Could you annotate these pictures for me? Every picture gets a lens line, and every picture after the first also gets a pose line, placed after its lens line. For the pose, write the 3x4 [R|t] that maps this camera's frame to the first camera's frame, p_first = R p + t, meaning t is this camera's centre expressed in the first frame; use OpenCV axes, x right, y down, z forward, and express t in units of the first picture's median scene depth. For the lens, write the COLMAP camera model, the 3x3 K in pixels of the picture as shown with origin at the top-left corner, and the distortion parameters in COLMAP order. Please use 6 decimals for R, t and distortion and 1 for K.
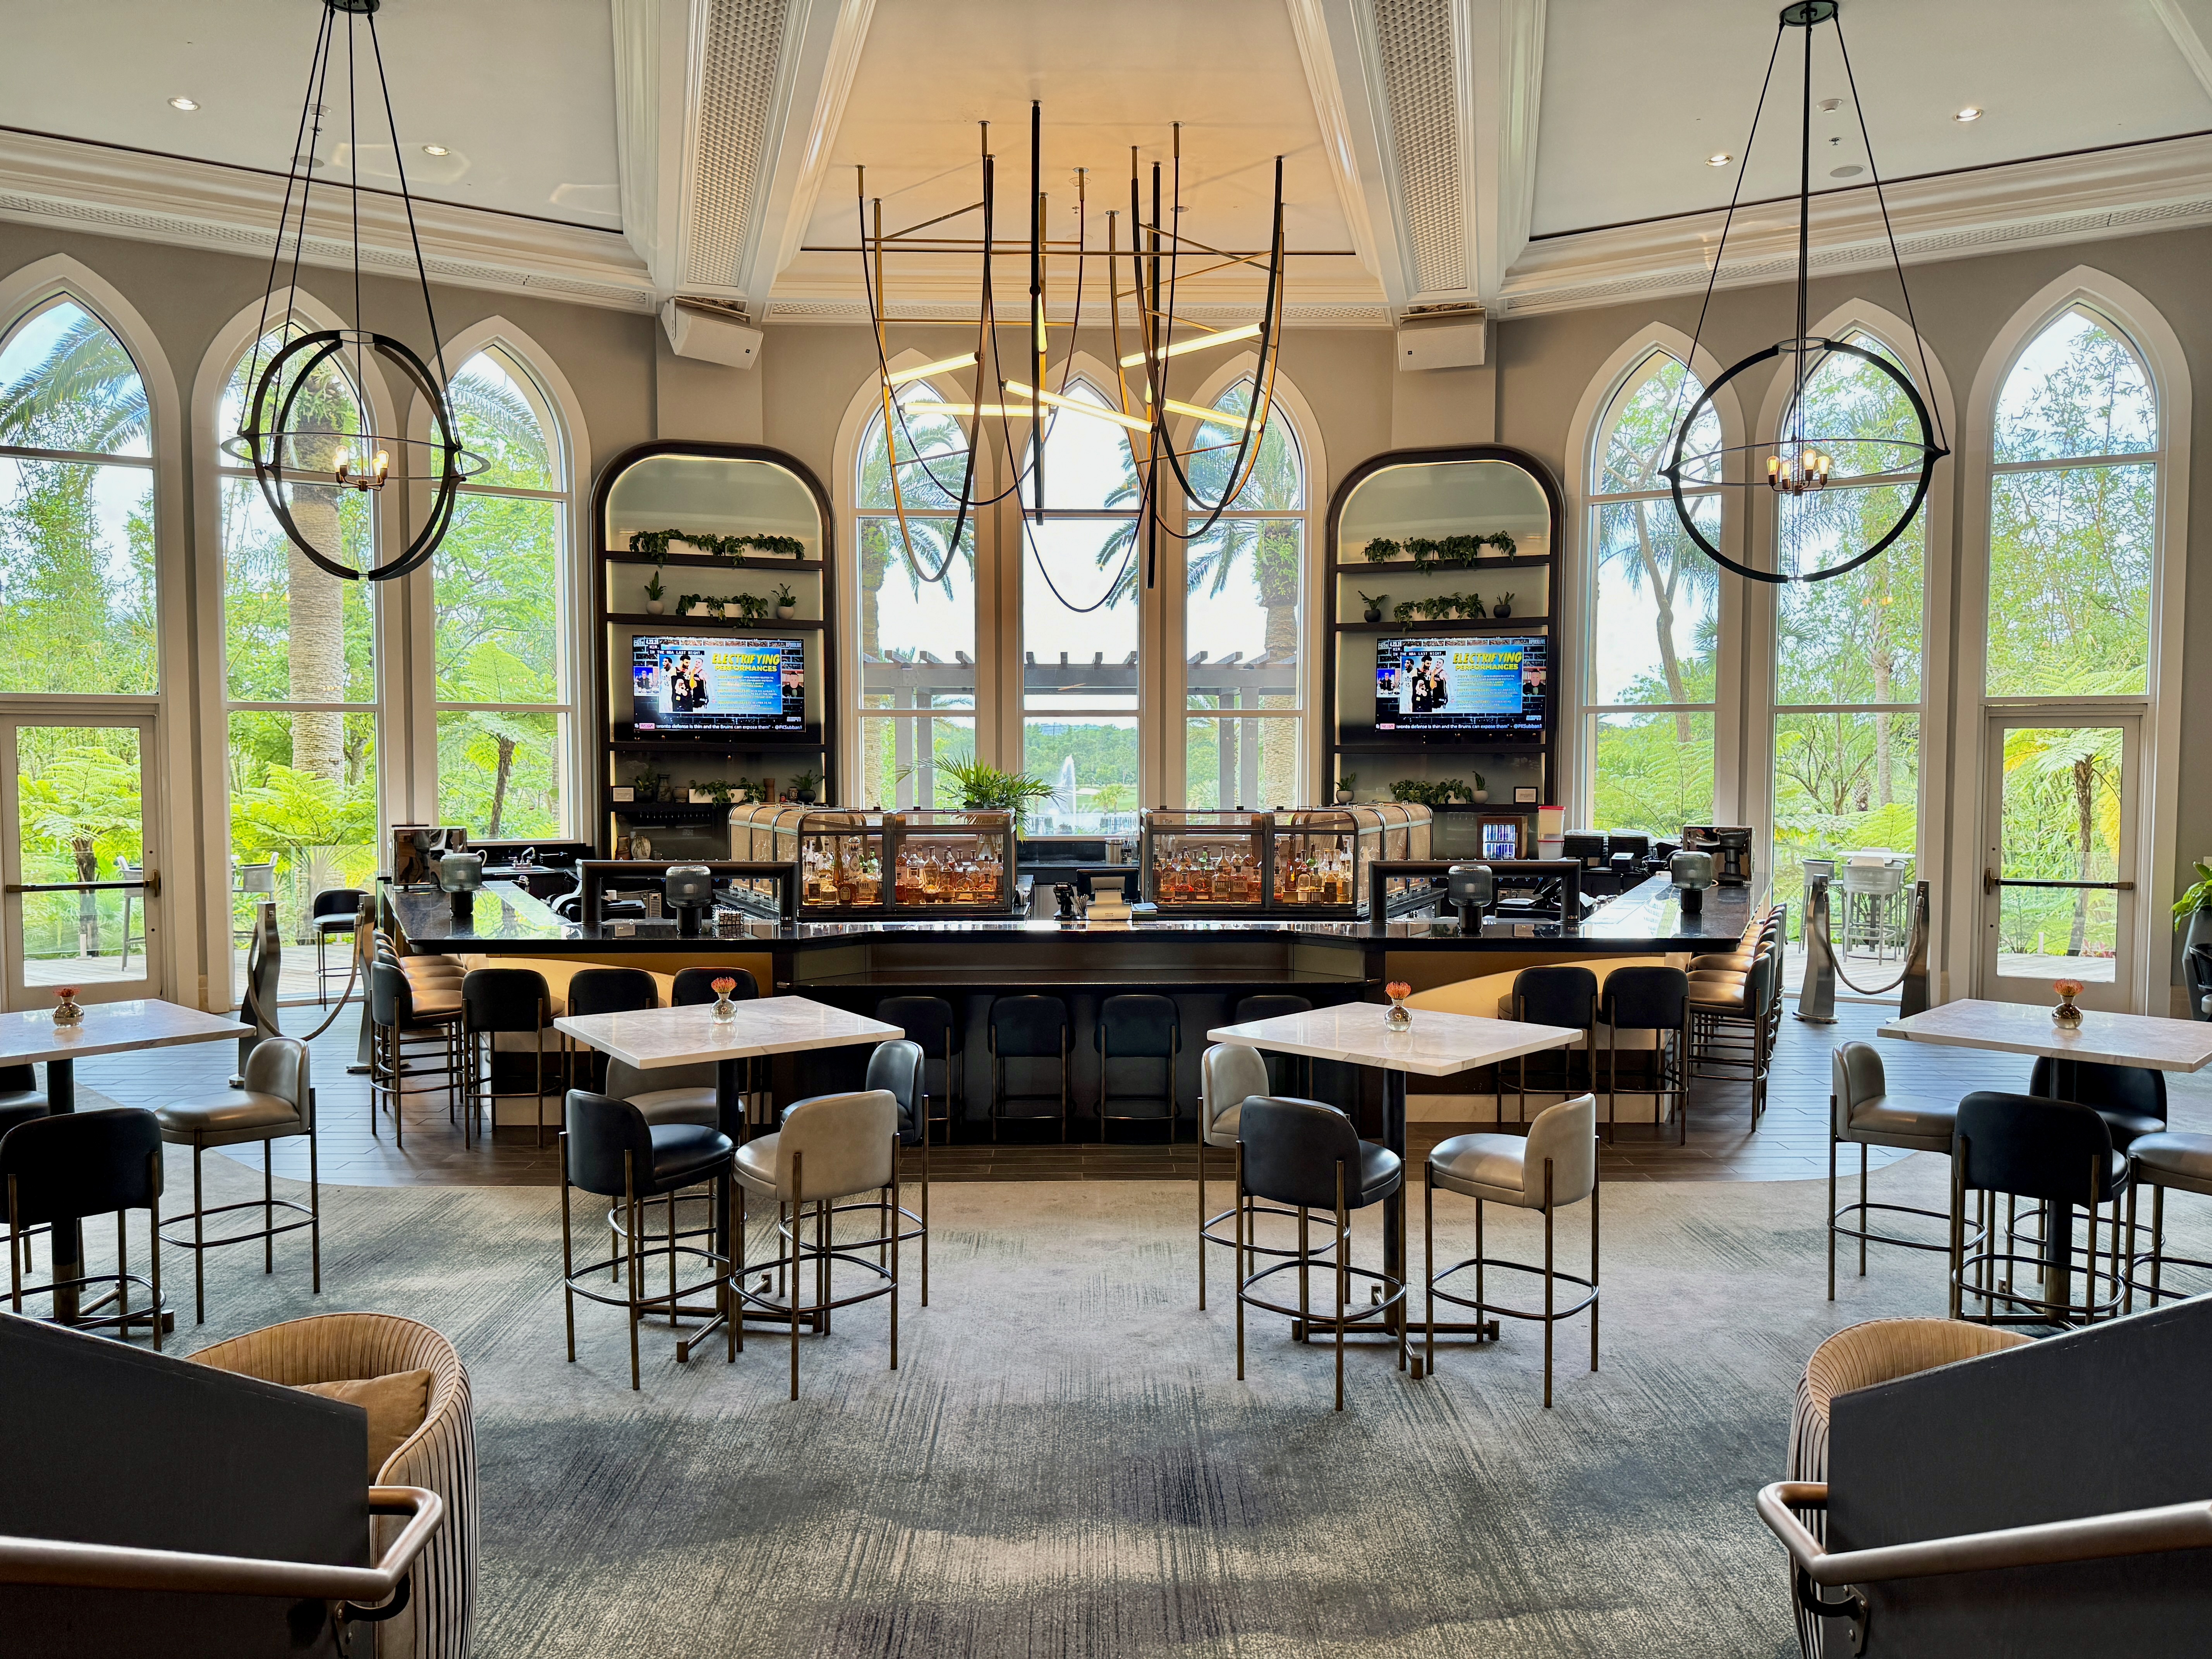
lens RADIAL K [[1541.4, 0, 1121.5], [0, 1541.4, 818.1], [0, 0, 1]] dist [0.011291, -0.000238]
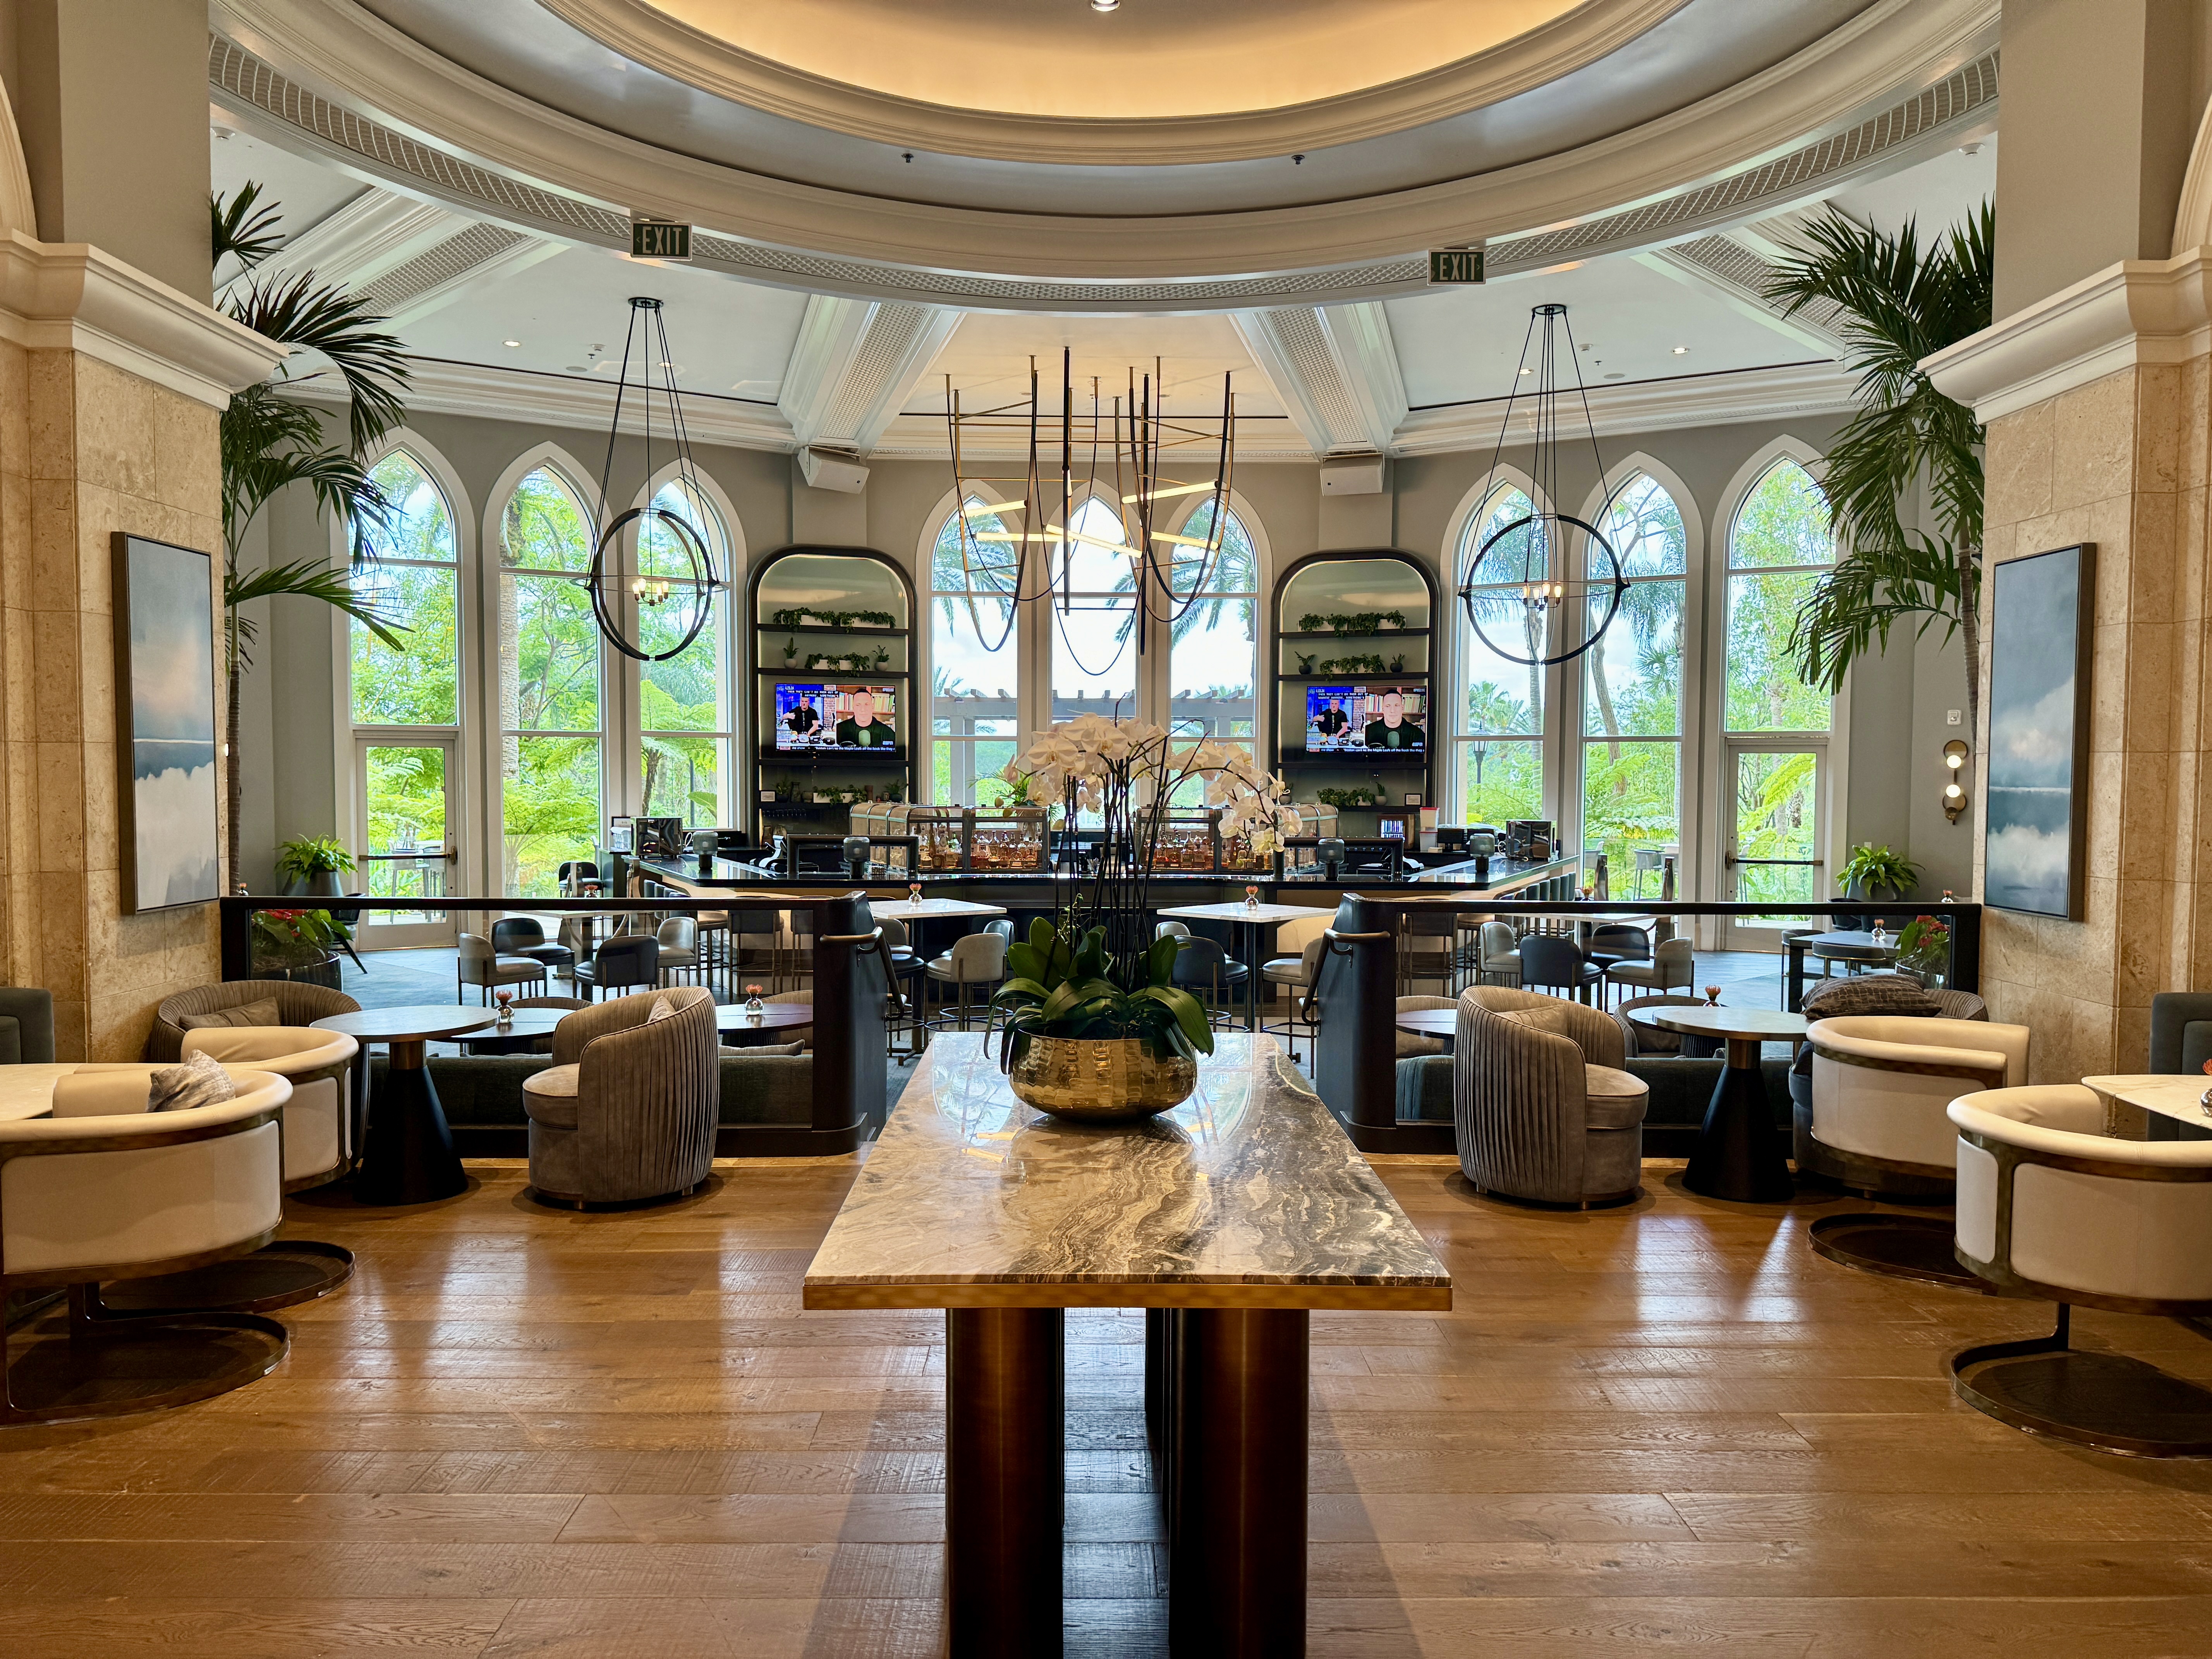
lens RADIAL K [[1541.4, 0, 1099.3], [0, 1541.4, 849.5], [0, 0, 1]] dist [0.011291, -0.000238]
pose [[0.999774, 0.004744, -0.020723, 0.008360], [-0.004474, 0.999905, 0.013035, 0.013632], [0.020782, -0.012940, 0.999700, -0.406616]]
